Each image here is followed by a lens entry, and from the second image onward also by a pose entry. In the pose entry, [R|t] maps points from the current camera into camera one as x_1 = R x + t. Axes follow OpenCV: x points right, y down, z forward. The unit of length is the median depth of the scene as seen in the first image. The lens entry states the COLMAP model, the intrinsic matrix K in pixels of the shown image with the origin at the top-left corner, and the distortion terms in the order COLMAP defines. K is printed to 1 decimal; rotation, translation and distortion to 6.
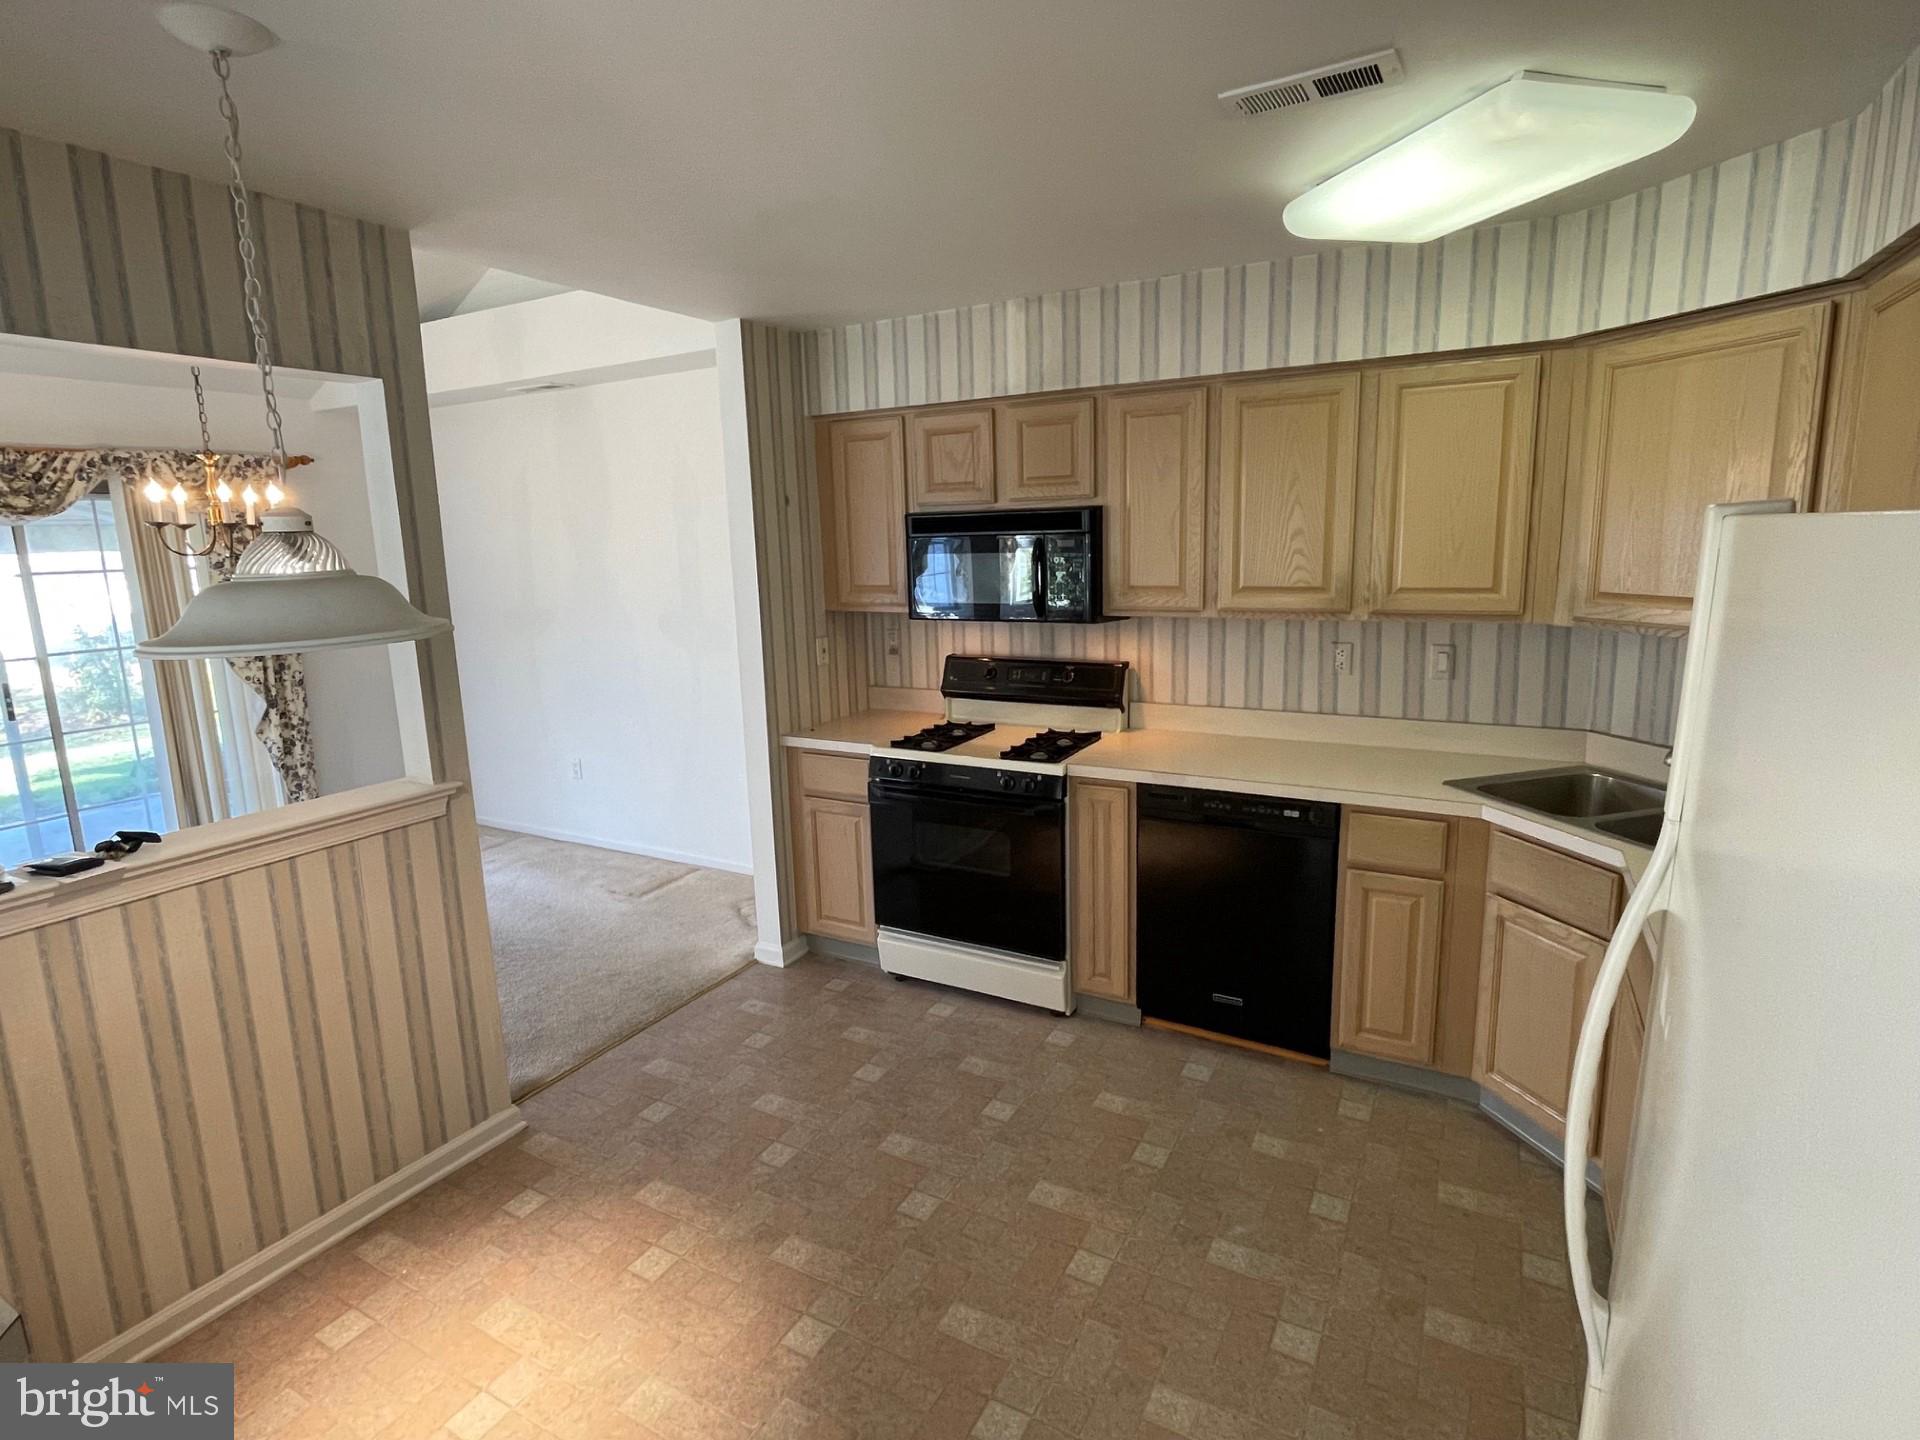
lens RADIAL K [[973.3, 0, 958.1], [0, 973.3, 708.9], [0, 0, 1]] dist [0.002120, -0.001037]
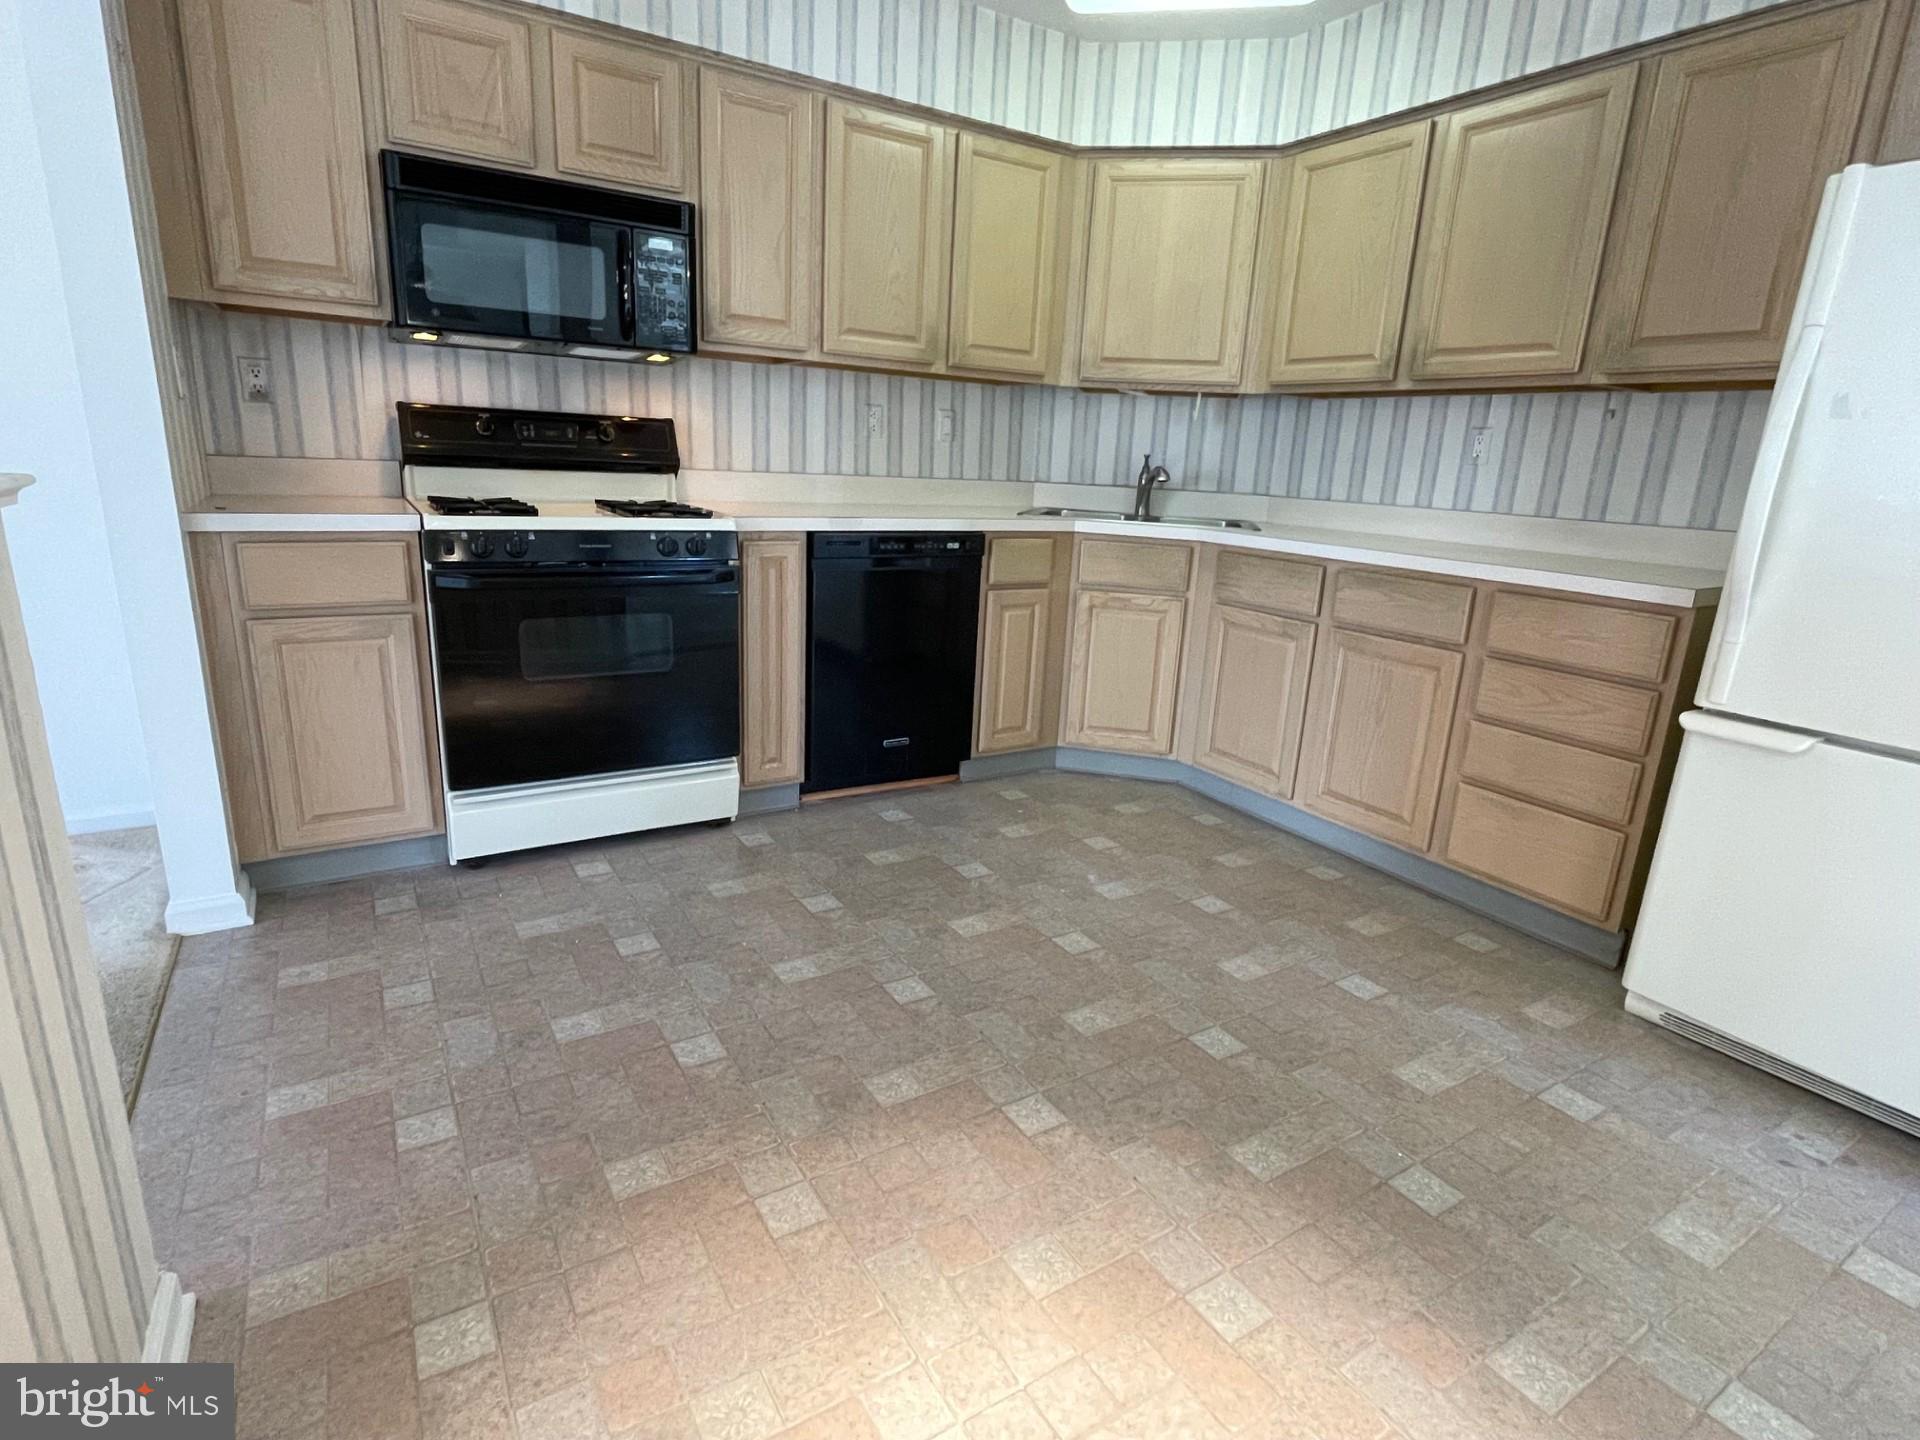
lens RADIAL K [[973.3, 0, 958.1], [0, 973.3, 708.9], [0, 0, 1]] dist [0.002120, -0.001037]
pose [[0.481058, -0.174666, 0.859113, -0.559154], [0.095343, 0.984563, 0.146784, 0.117241], [-0.871489, 0.011299, 0.490285, 0.431017]]
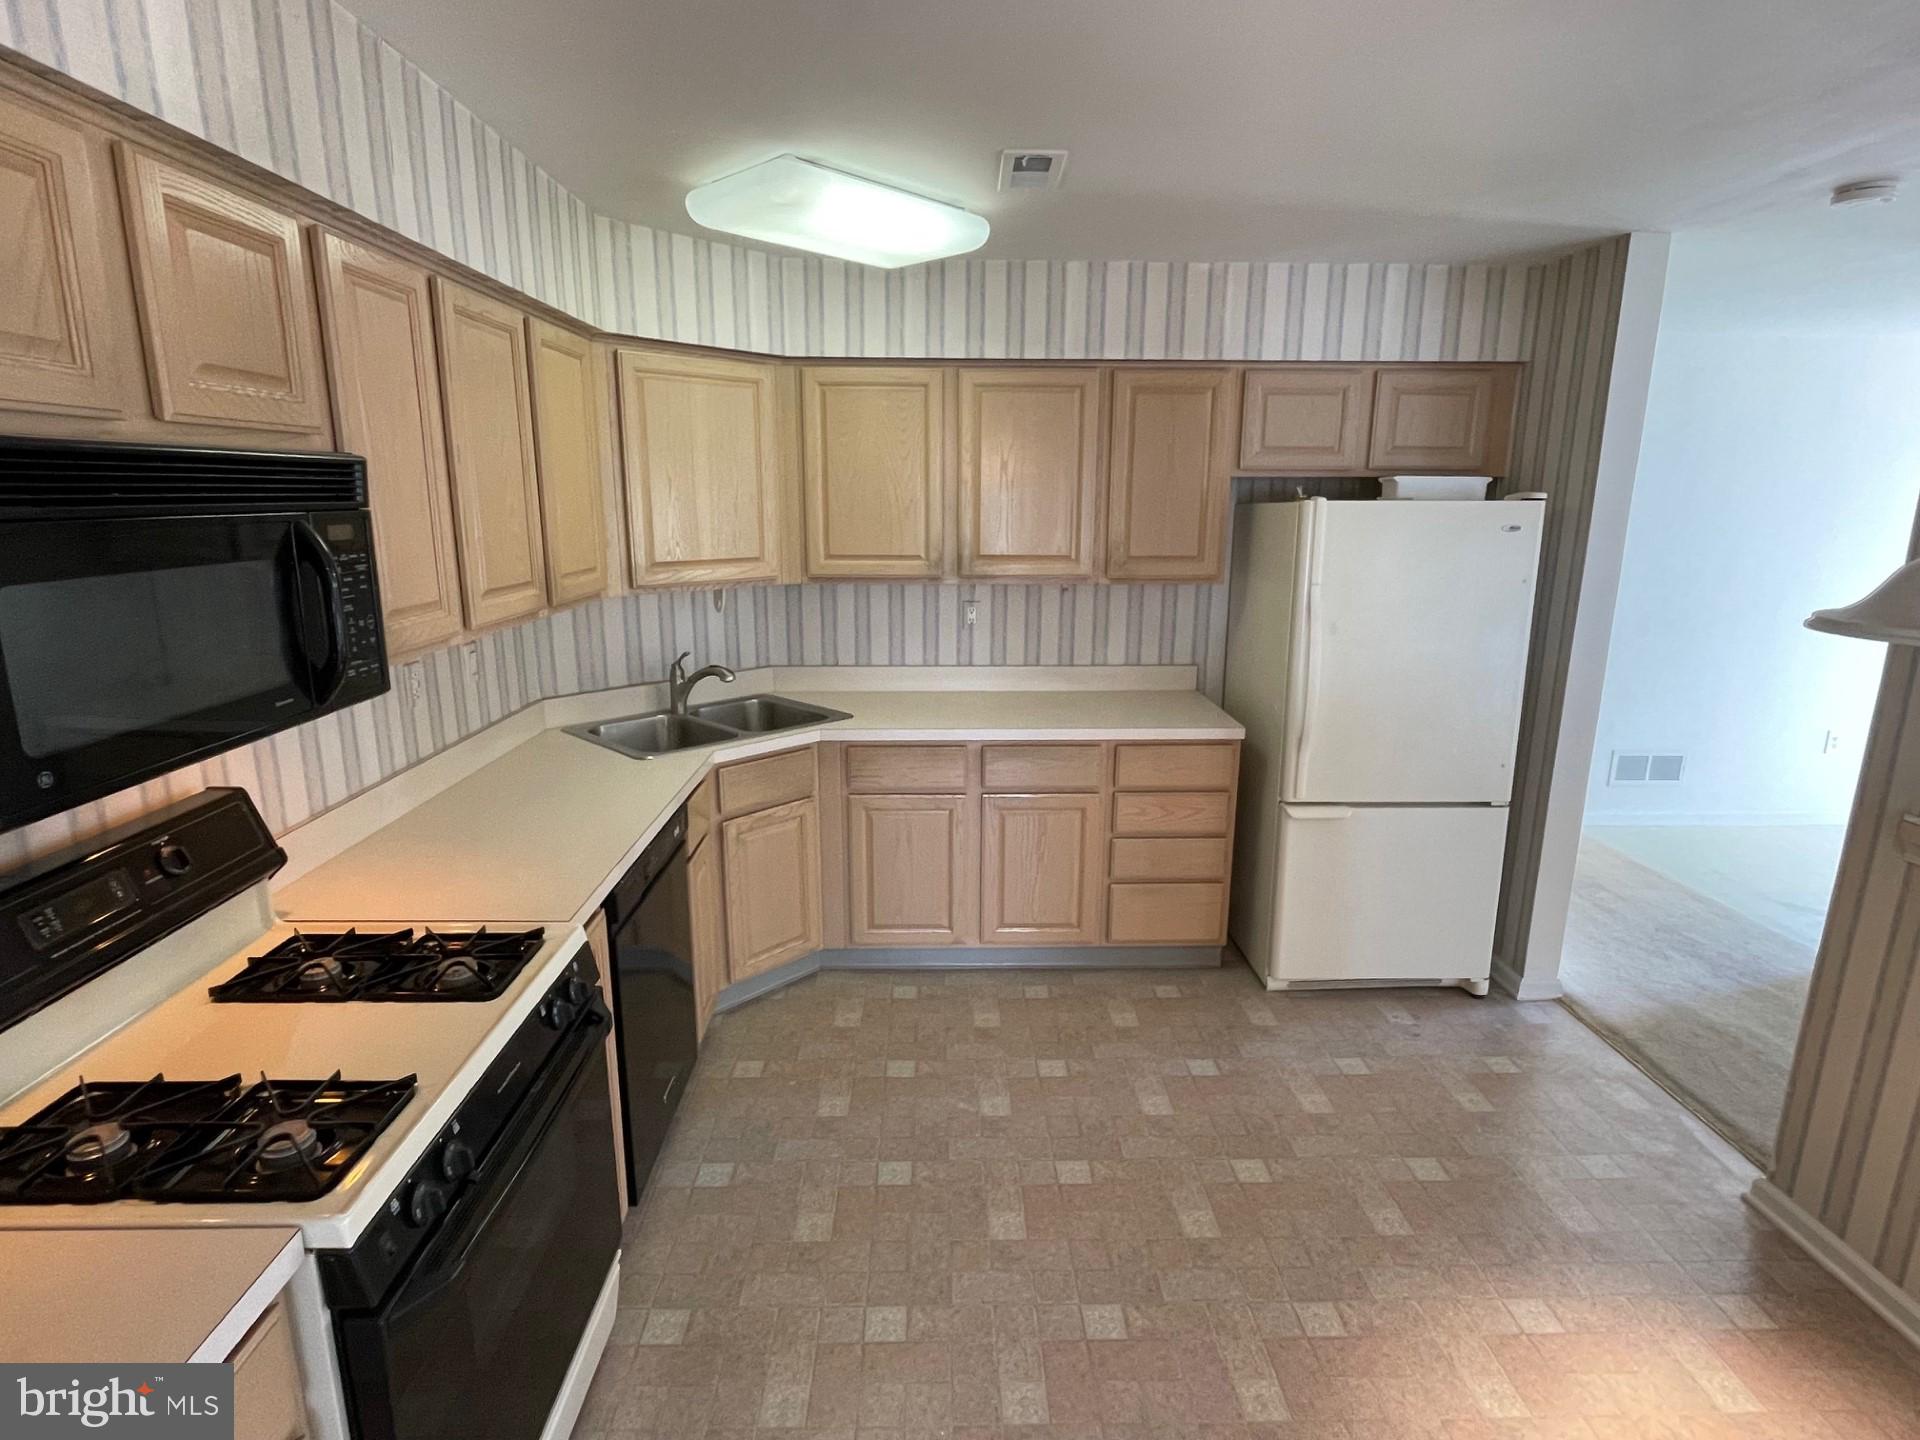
lens RADIAL K [[968.2, 0, 943.3], [0, 968.2, 719.7], [0, 0, 1]] dist [-0.002699, -0.000817]
pose [[-0.500830, -0.176023, 0.847458, -0.457790], [0.165984, 0.941399, 0.293629, -0.187802], [-0.849481, 0.287723, -0.442264, 1.056600]]
